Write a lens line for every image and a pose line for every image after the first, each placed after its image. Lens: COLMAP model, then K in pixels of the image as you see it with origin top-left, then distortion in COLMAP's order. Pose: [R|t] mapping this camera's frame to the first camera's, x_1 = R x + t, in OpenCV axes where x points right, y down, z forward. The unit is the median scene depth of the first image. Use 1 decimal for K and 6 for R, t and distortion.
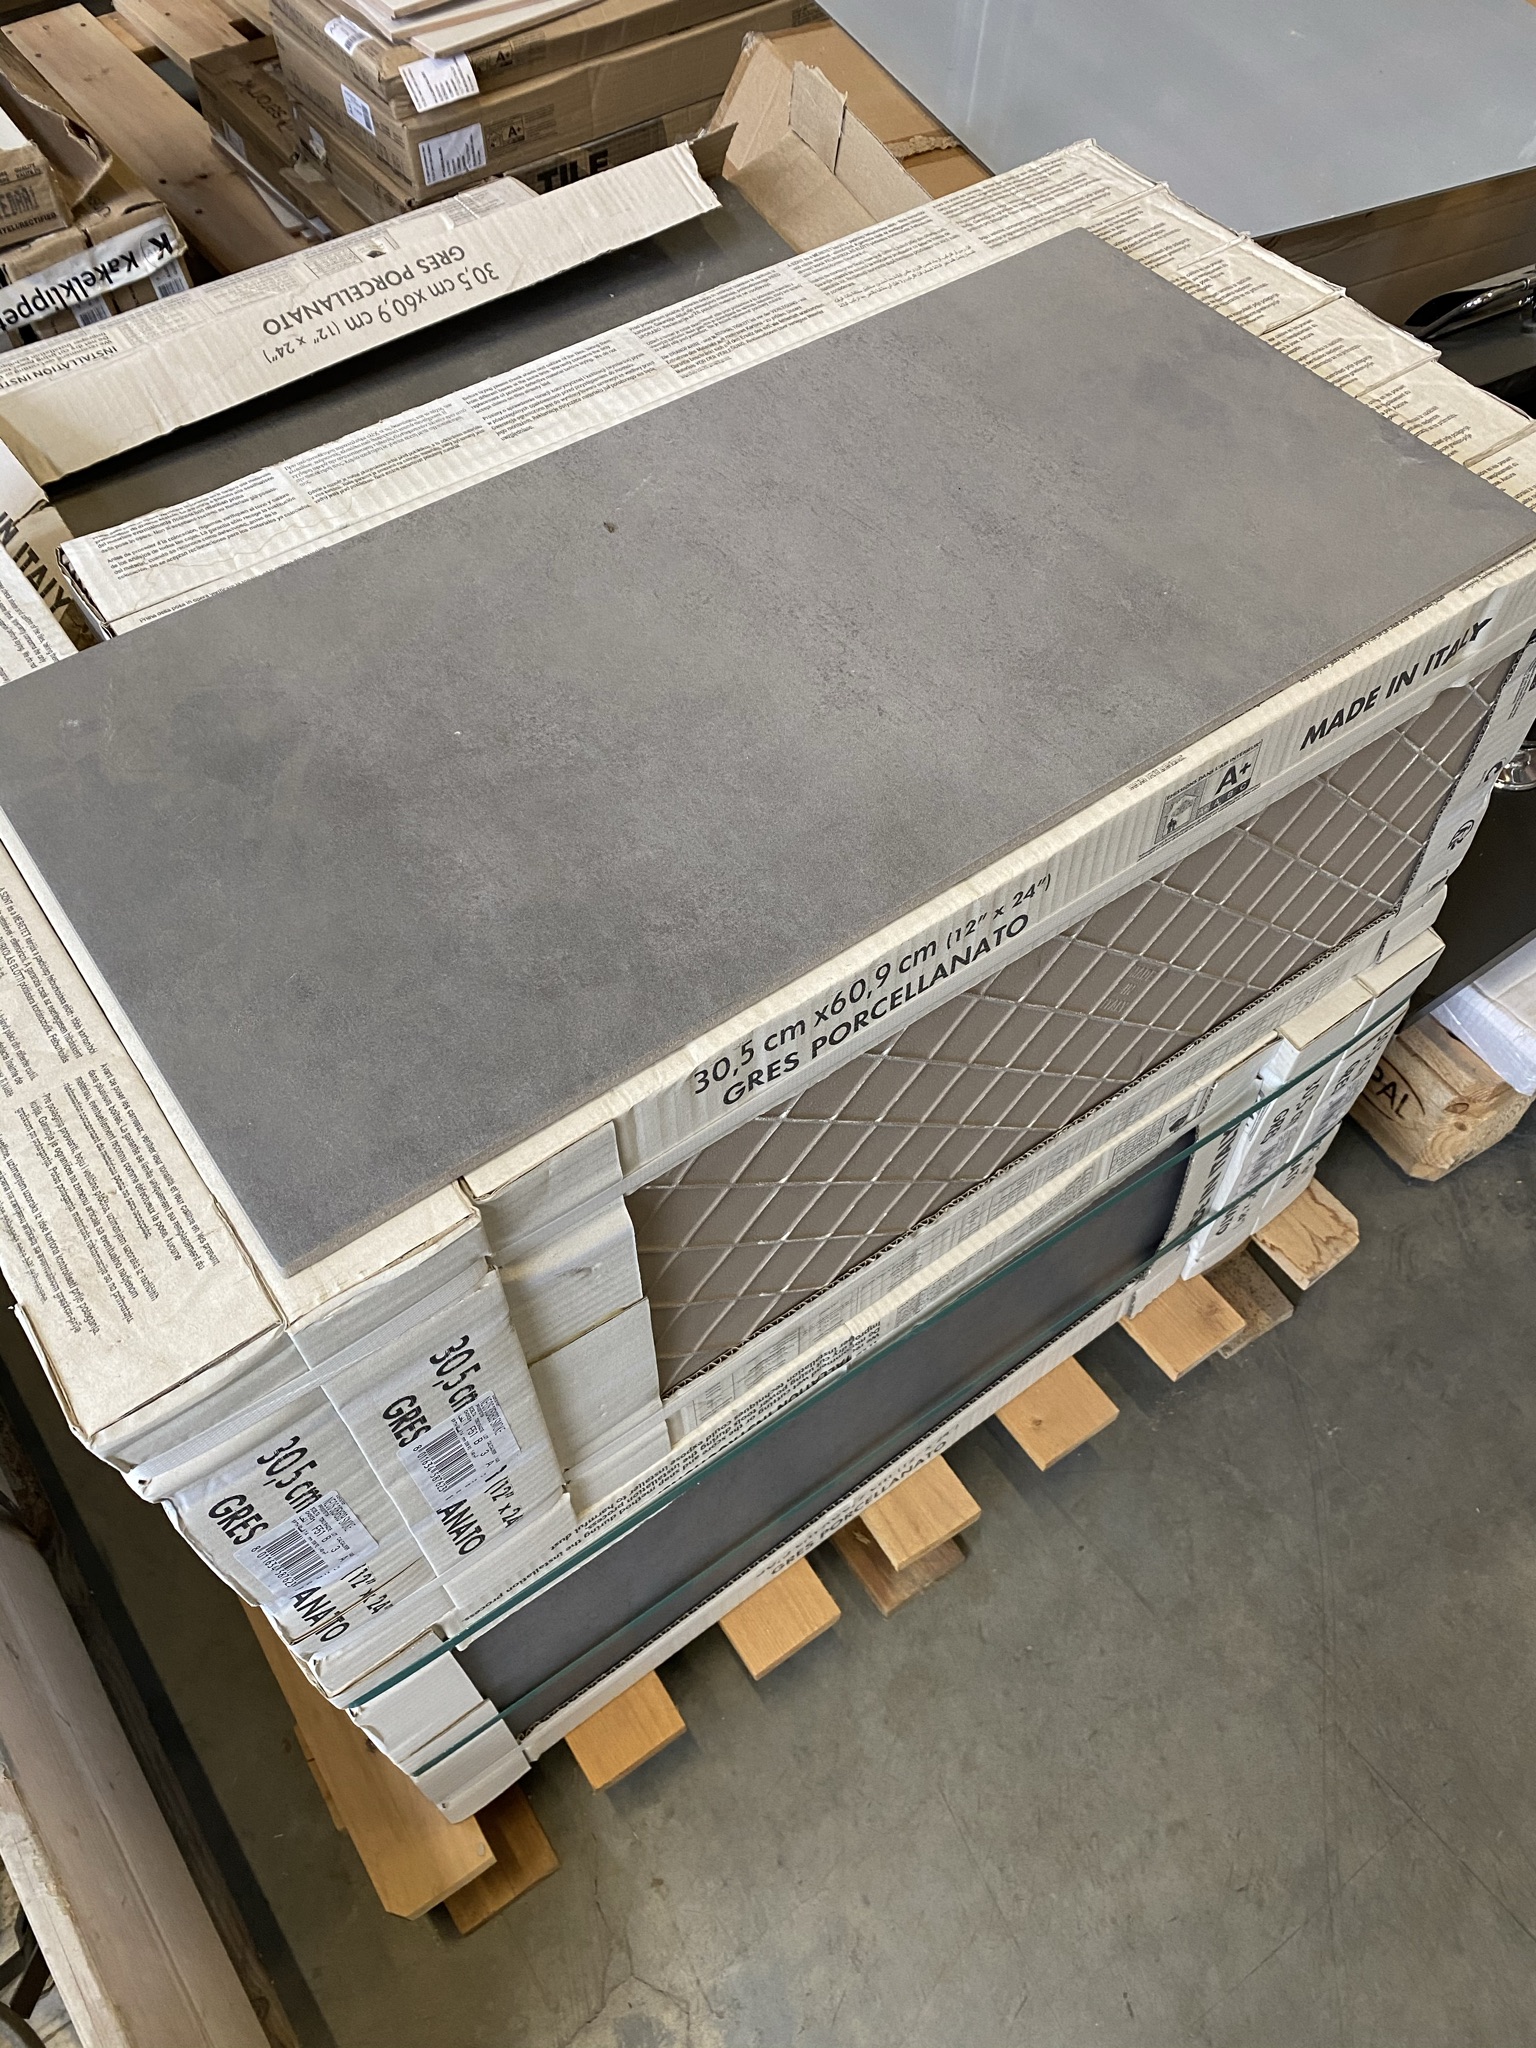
lens RADIAL K [[1587.2, 0, 782.9], [0, 1587.2, 1015.1], [0, 0, 1]] dist [0.053281, -0.087168]
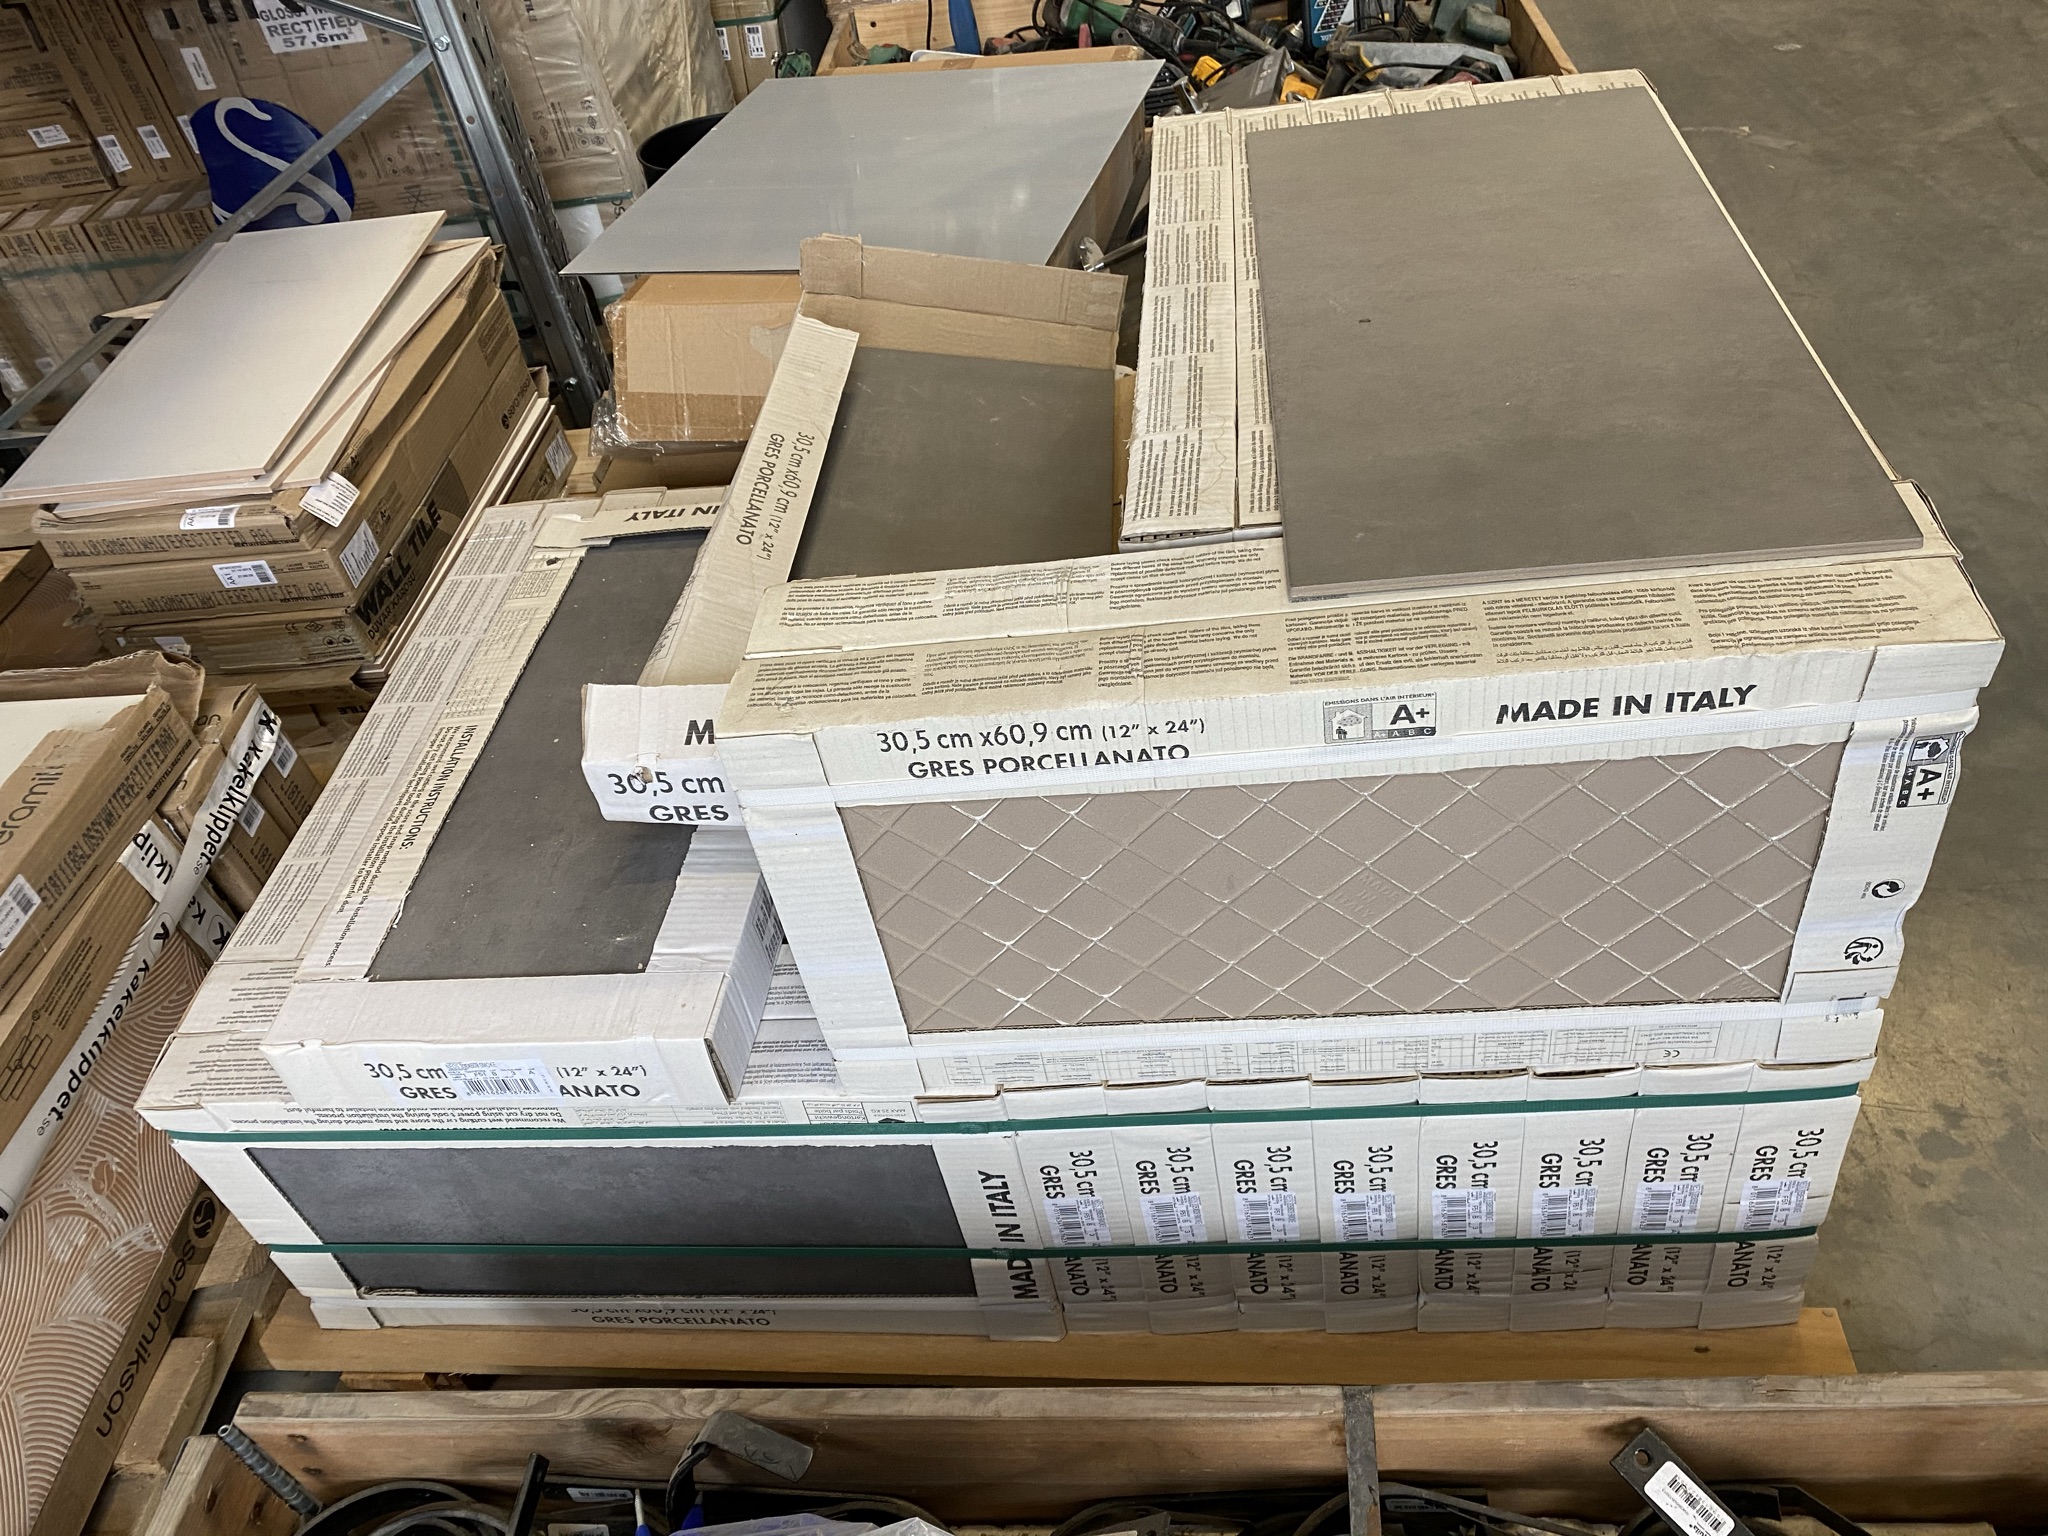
lens RADIAL K [[1587.2, 0, 1024.0], [0, 1587.2, 768.0], [0, 0, 1]] dist [0.053281, -0.087168]
pose [[0.637047, -0.578525, 0.509391, -0.756010], [0.700668, 0.710063, -0.069827, -0.079131], [-0.321303, 0.401397, 0.857697, 0.014539]]
